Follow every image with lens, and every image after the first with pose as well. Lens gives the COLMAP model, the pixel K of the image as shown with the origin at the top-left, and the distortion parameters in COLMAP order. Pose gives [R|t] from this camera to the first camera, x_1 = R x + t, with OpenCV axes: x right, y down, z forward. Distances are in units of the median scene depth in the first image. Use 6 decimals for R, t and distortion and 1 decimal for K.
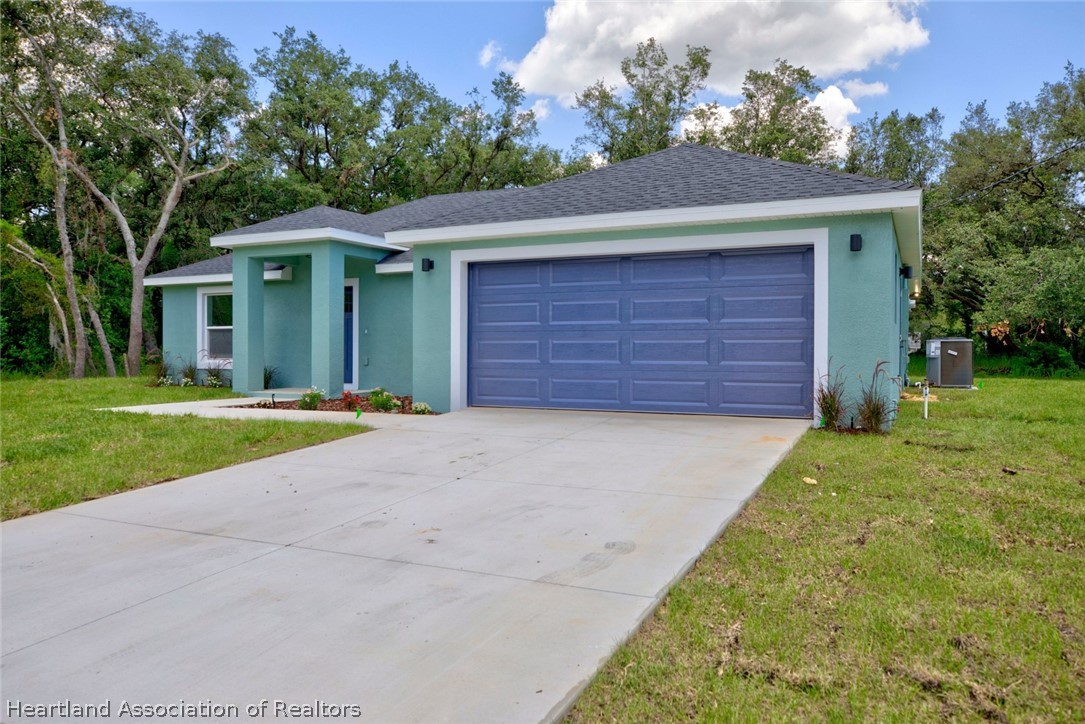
lens RADIAL K [[778.5, 0, 542.5], [0, 778.5, 362.0], [0, 0, 1]] dist [-0.004691, -0.005142]
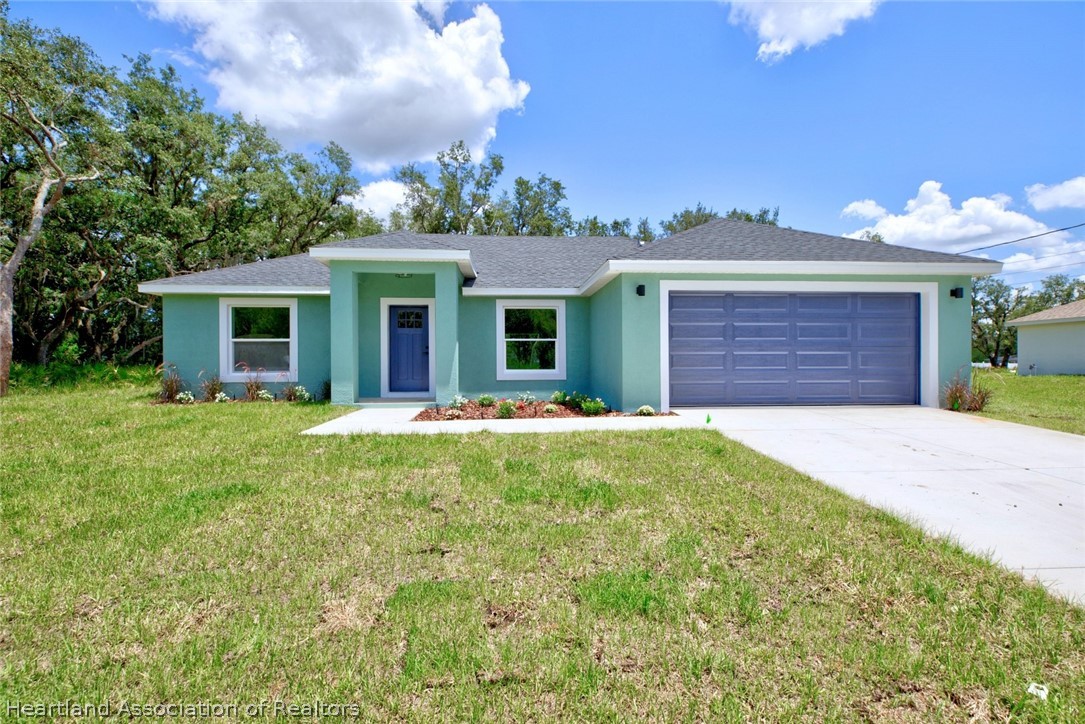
lens RADIAL K [[508.6, 0, 542.5], [0, 508.6, 362.0], [0, 0, 1]] dist [0.023828, -0.008294]
pose [[0.858801, -0.006440, 0.512268, -0.260211], [0.012629, 0.999883, -0.008601, -0.003952], [-0.512153, 0.013856, 0.858782, 0.155298]]
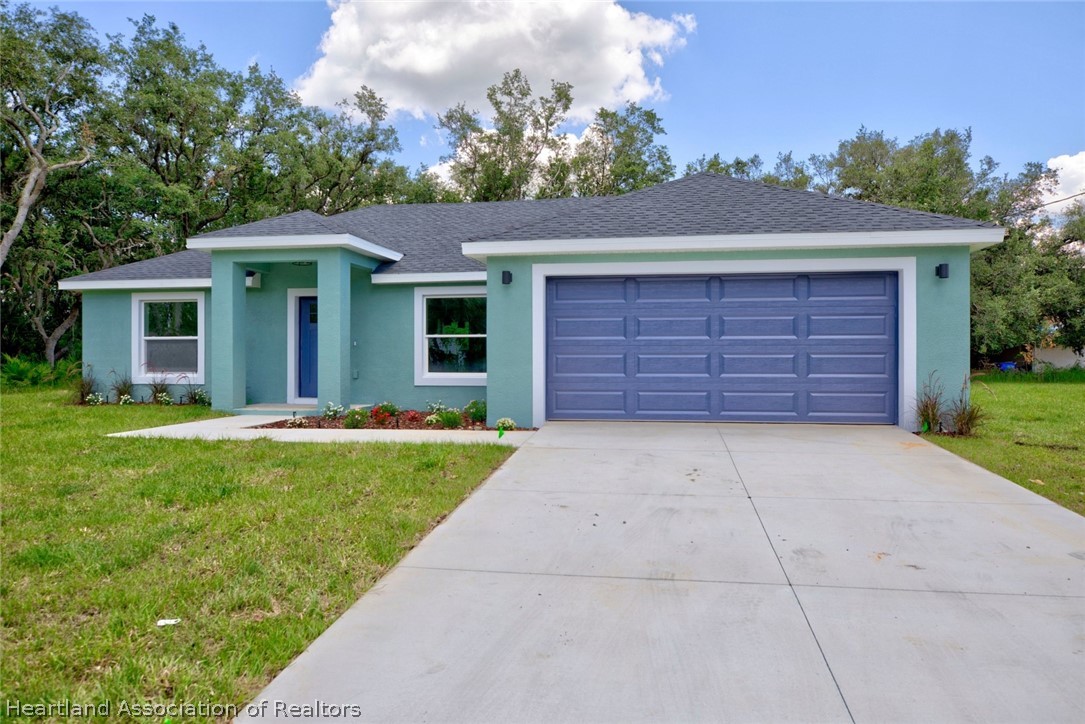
lens RADIAL K [[725.1, 0, 542.5], [0, 725.1, 362.0], [0, 0, 1]] dist [-0.004869, -0.006644]
pose [[0.958156, -0.003971, 0.286219, -0.140408], [0.006681, 0.999942, -0.008492, -0.003932], [-0.286169, 0.010049, 0.958126, 0.042320]]
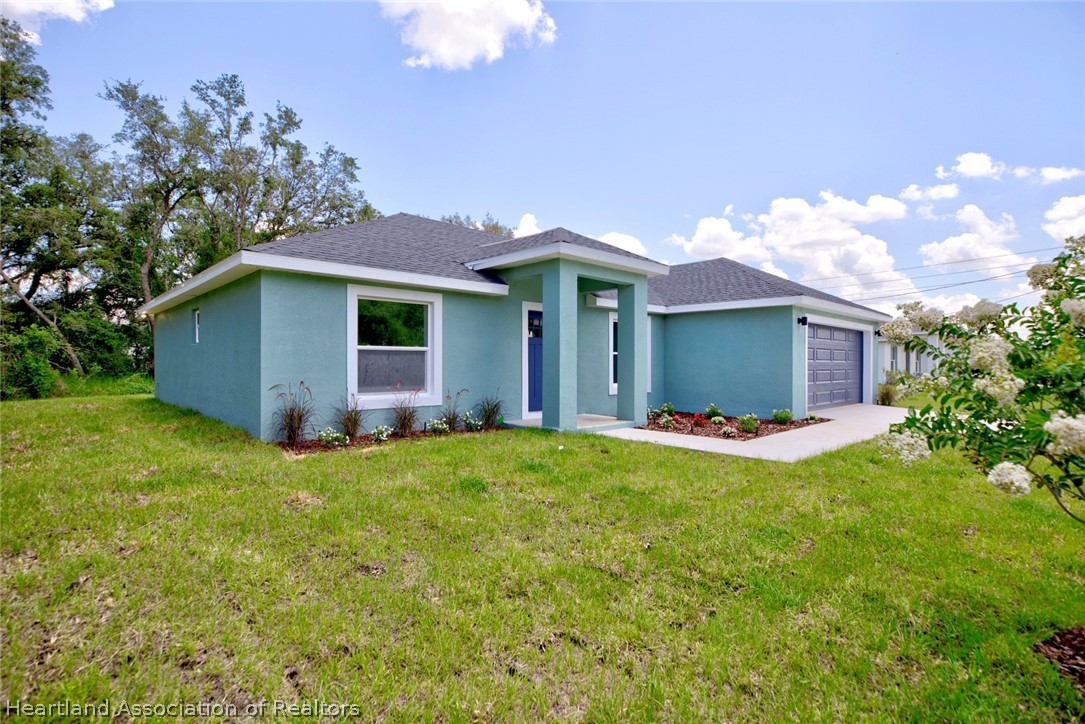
lens RADIAL K [[542.6, 0, 560.9], [0, 542.6, 365.9], [0, 0, 1]] dist [-0.010321, -0.000052]
pose [[0.334823, 0.001260, 0.942280, -0.490257], [0.012913, 0.999899, -0.005926, -0.014333], [-0.942193, 0.014152, 0.334773, 0.419730]]
